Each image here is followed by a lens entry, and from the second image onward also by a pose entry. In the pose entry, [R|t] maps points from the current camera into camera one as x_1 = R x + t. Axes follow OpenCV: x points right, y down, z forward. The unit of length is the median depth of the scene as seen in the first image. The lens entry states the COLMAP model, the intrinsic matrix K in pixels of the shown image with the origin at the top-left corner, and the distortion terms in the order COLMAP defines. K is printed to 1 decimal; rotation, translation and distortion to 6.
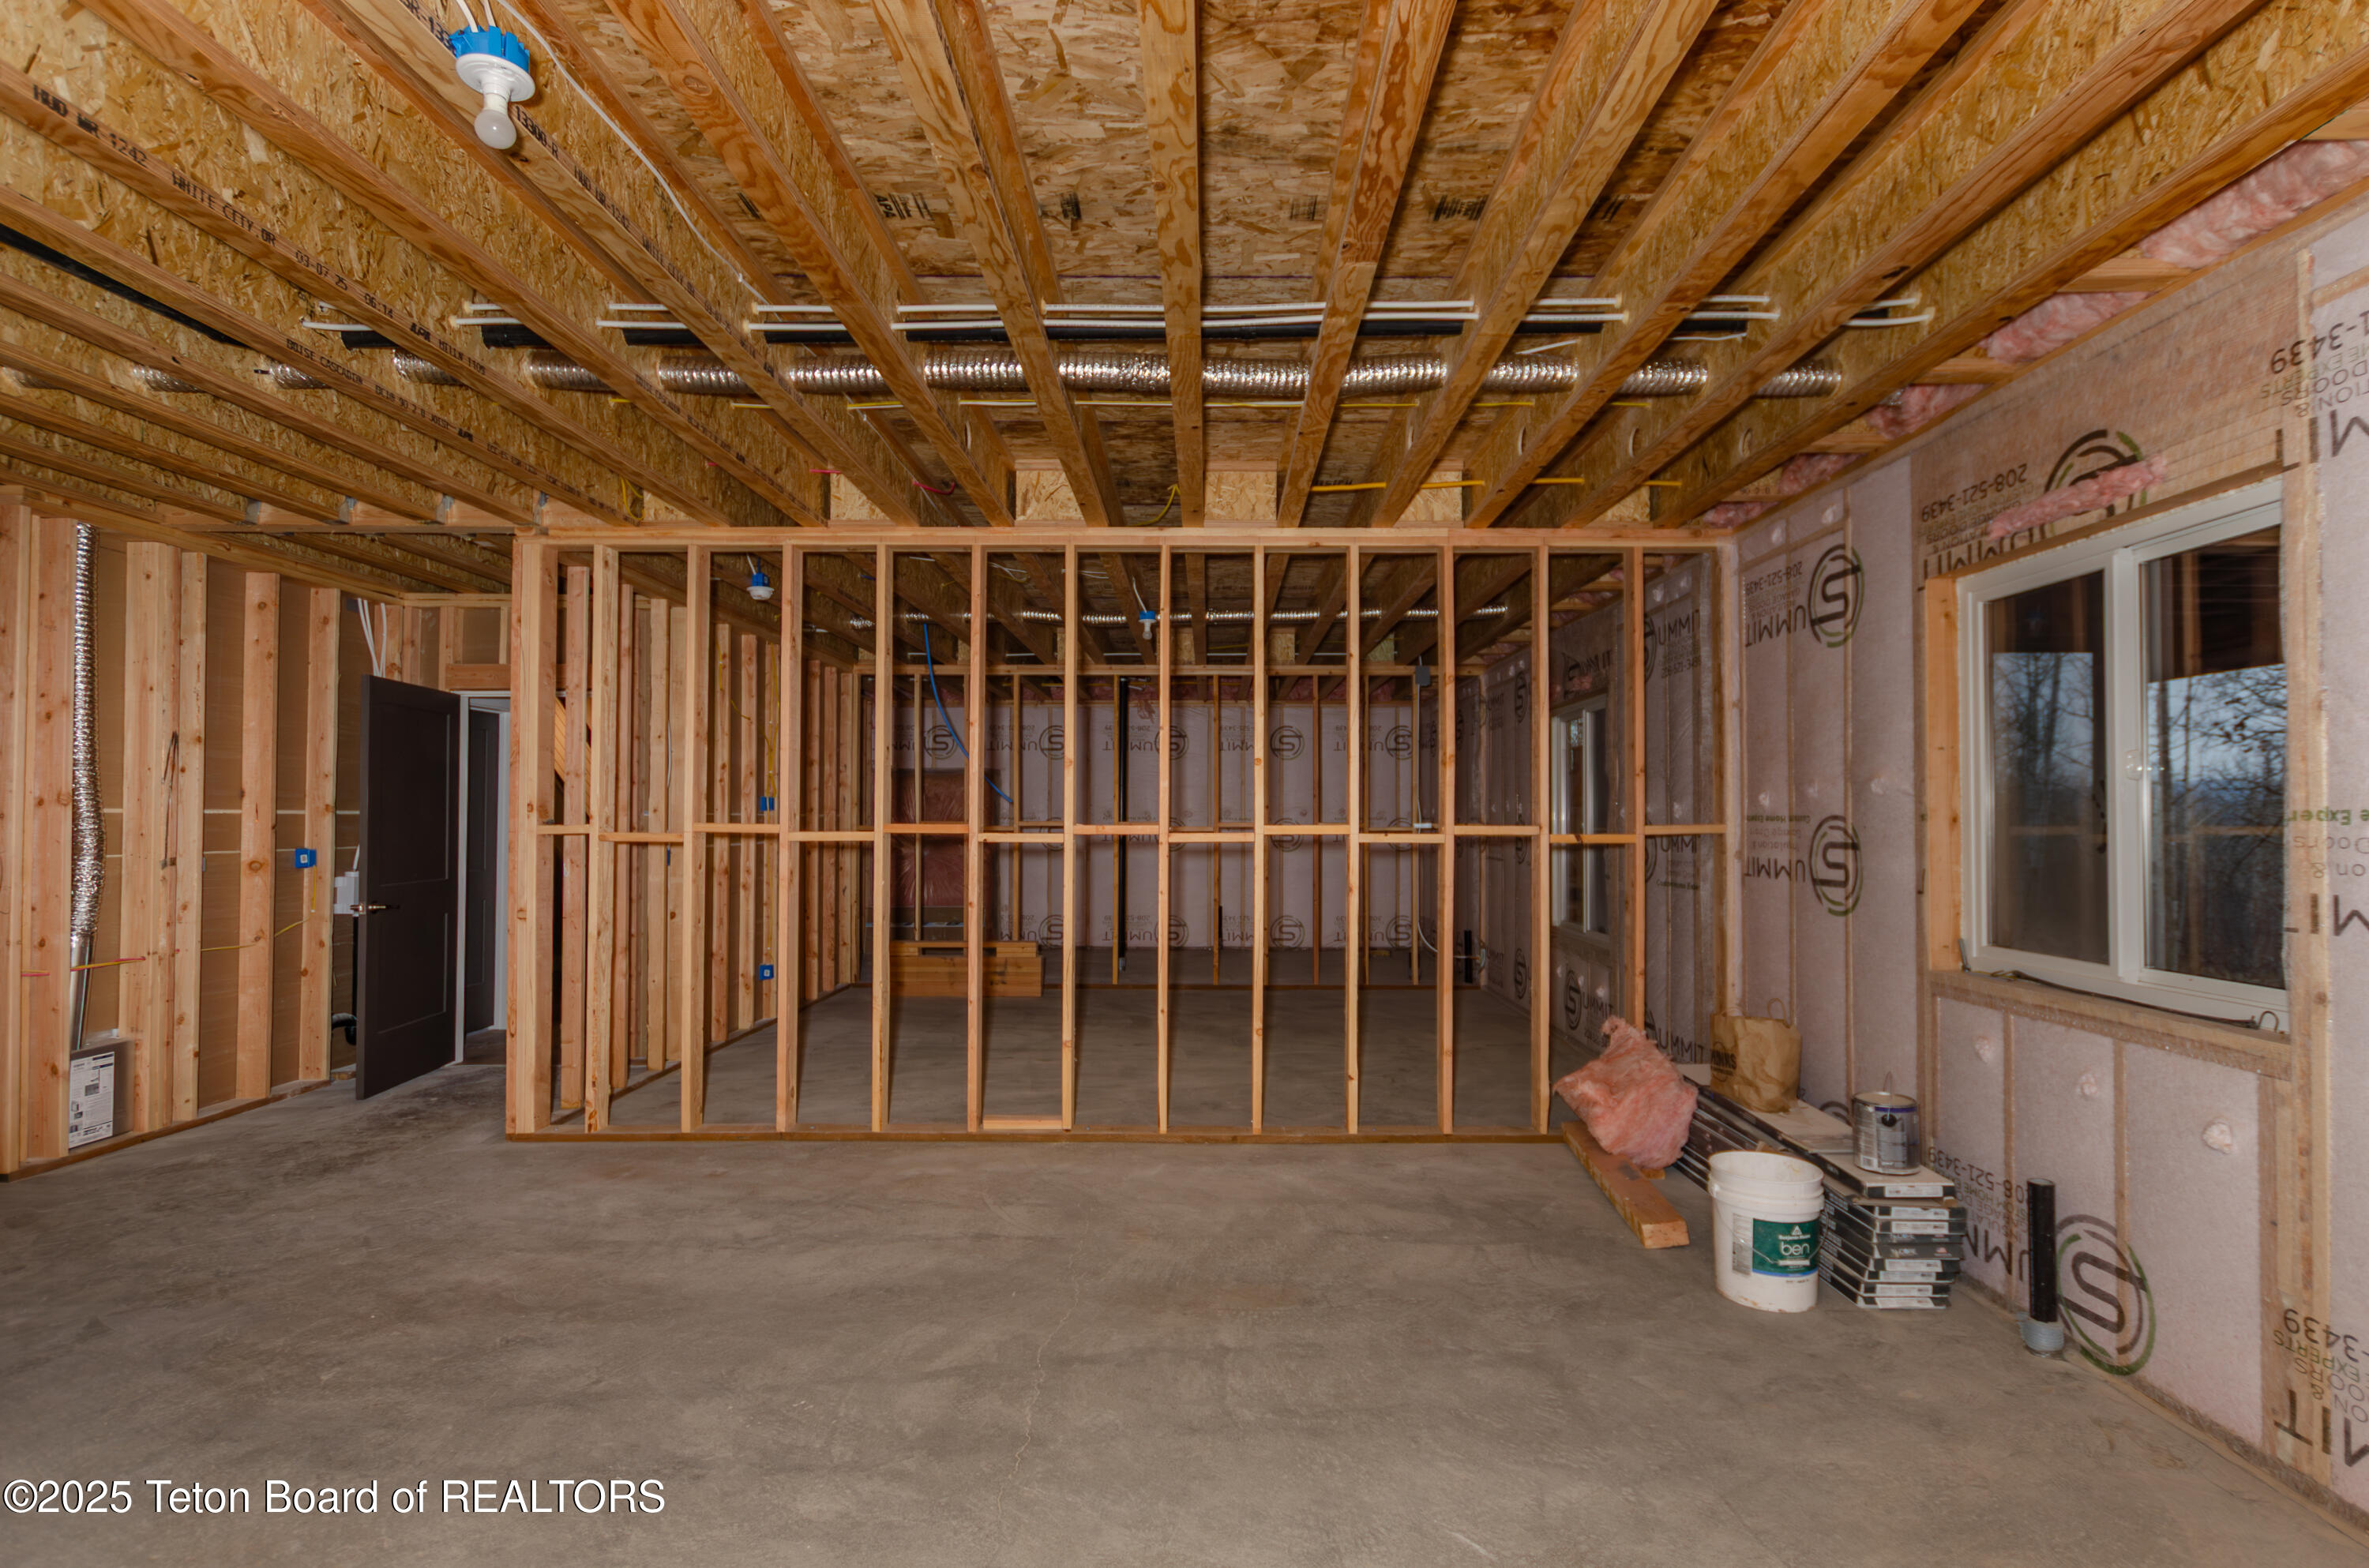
lens RADIAL K [[1106.8, 0, 1191.1], [0, 1106.8, 796.3], [0, 0, 1]] dist [-0.000760, -0.000014]
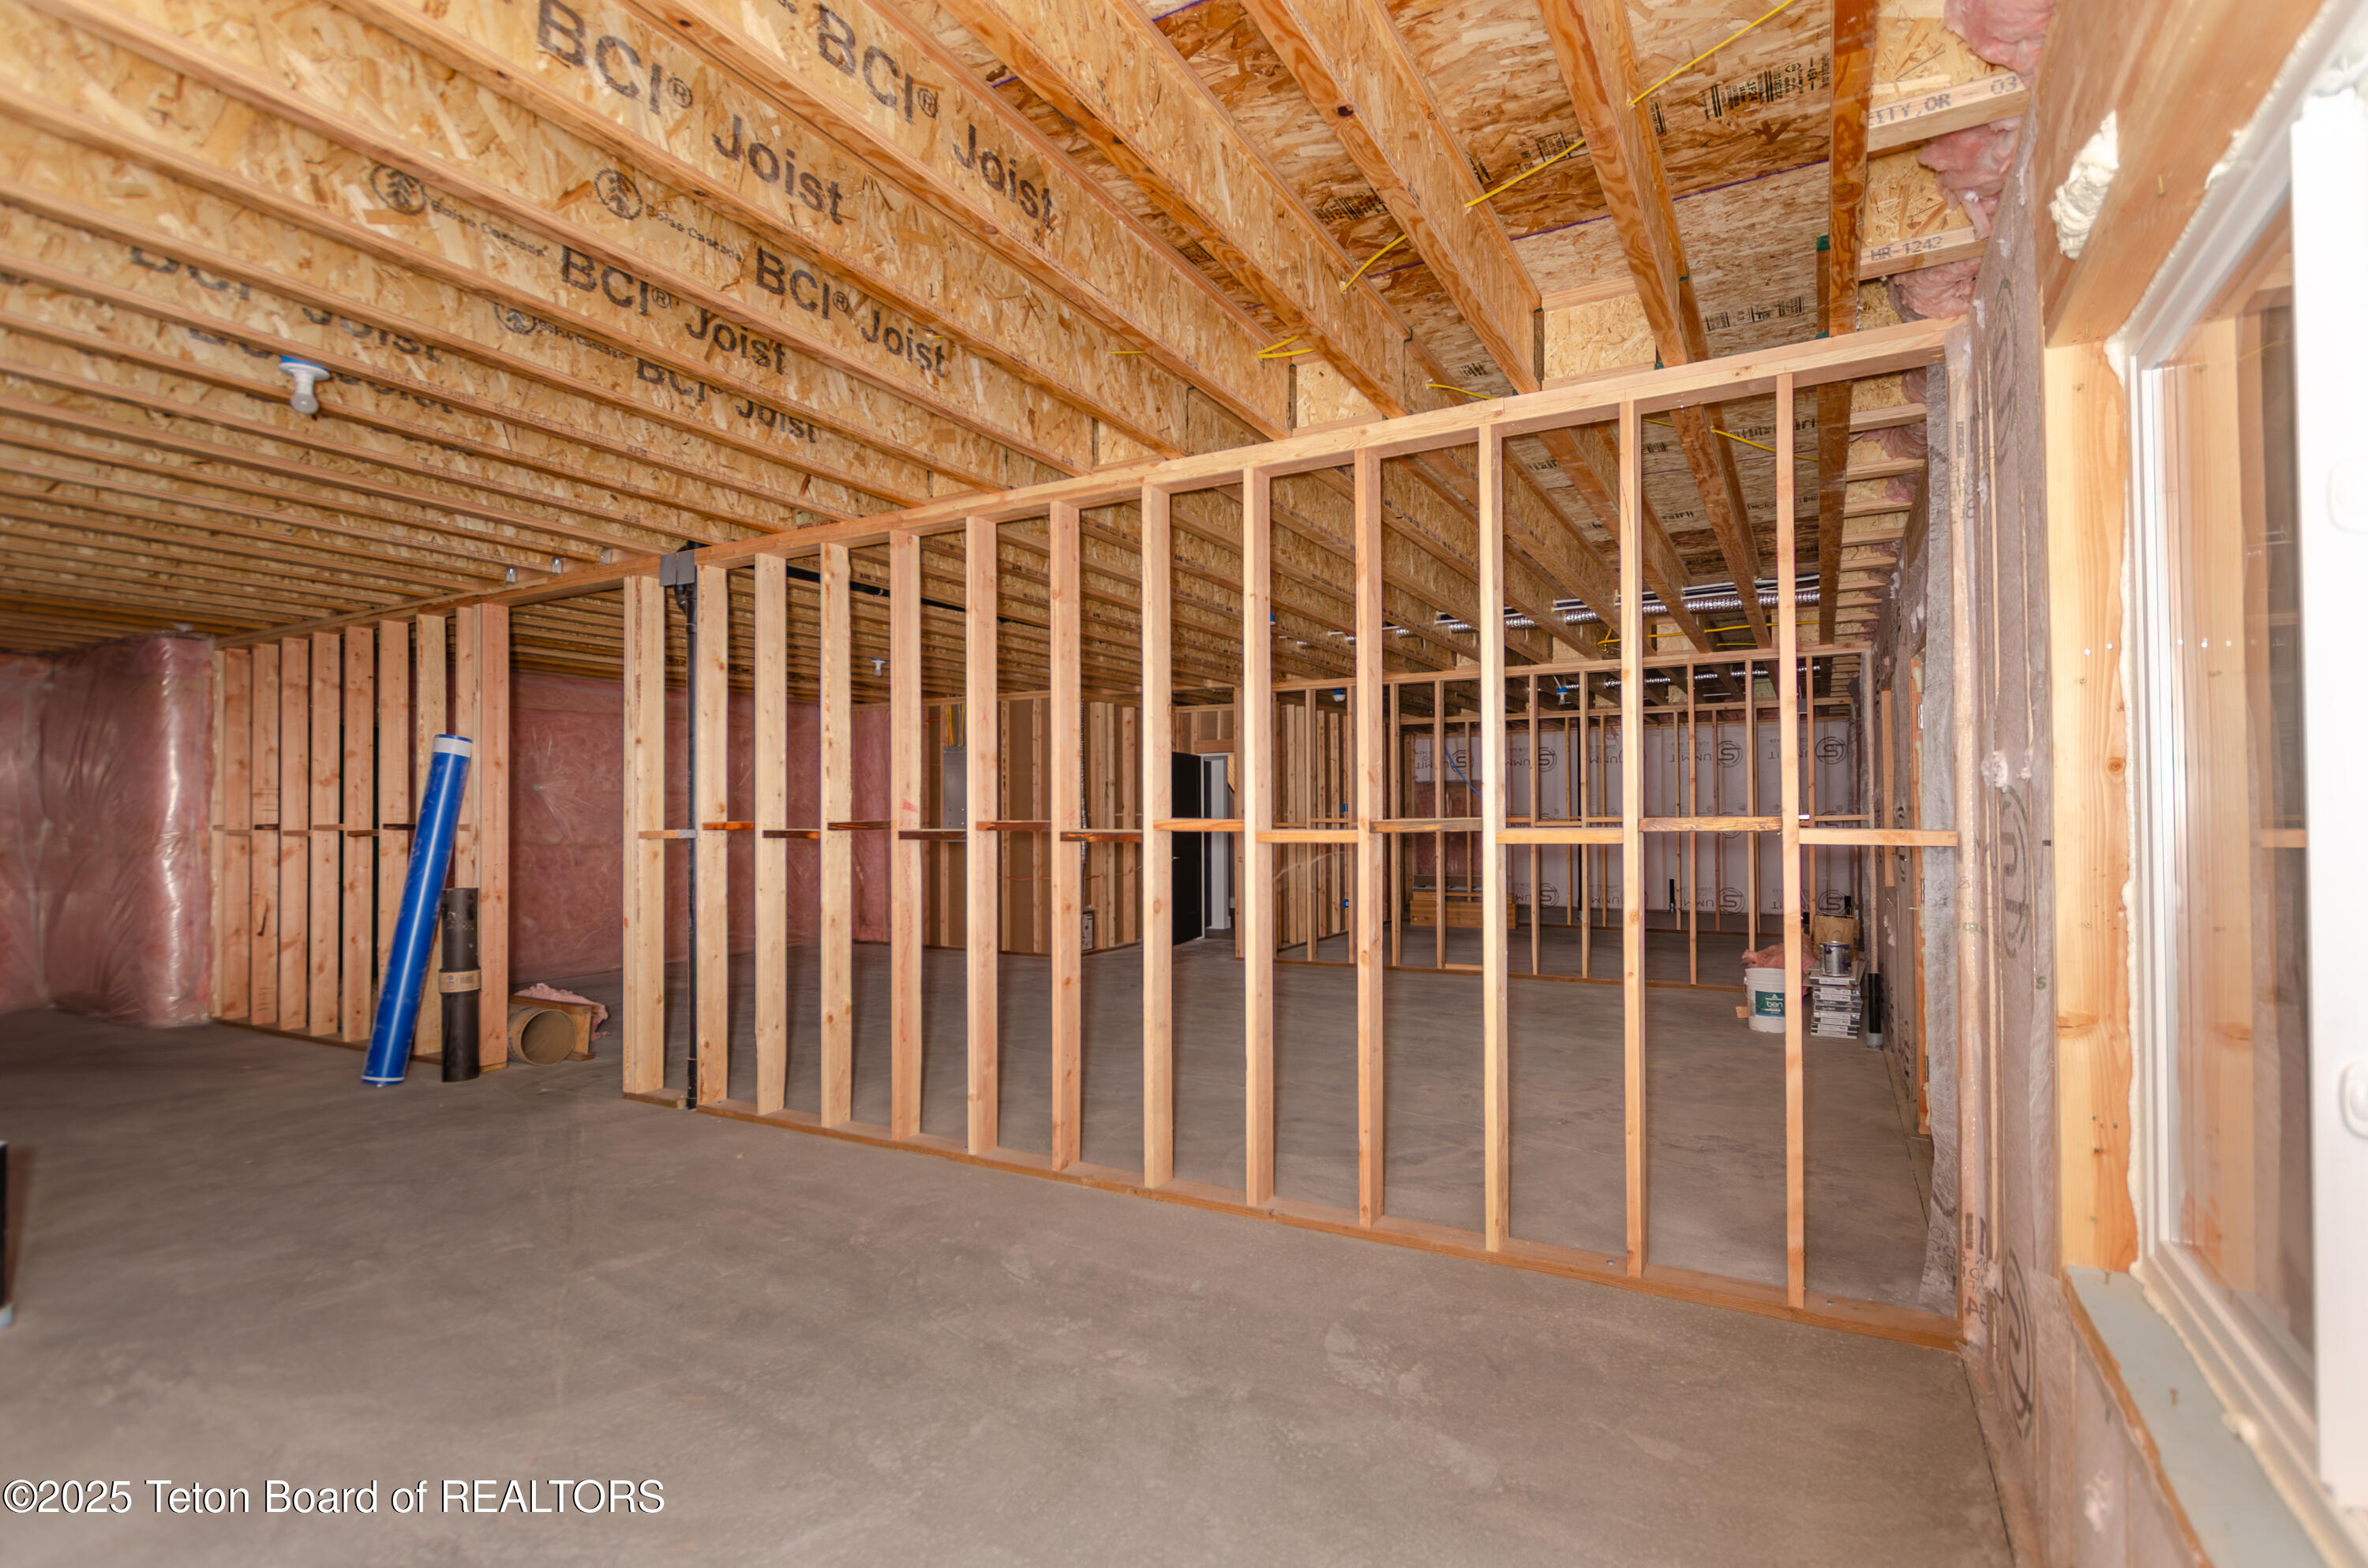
lens RADIAL K [[1106.3, 0, 1198.0], [0, 1106.3, 792.5], [0, 0, 1]] dist [-0.000760, -0.000014]
pose [[0.872860, -0.019035, -0.487600, 0.325427], [0.018898, 0.999808, -0.005200, -0.014204], [0.487605, -0.004676, 0.873052, -0.781713]]
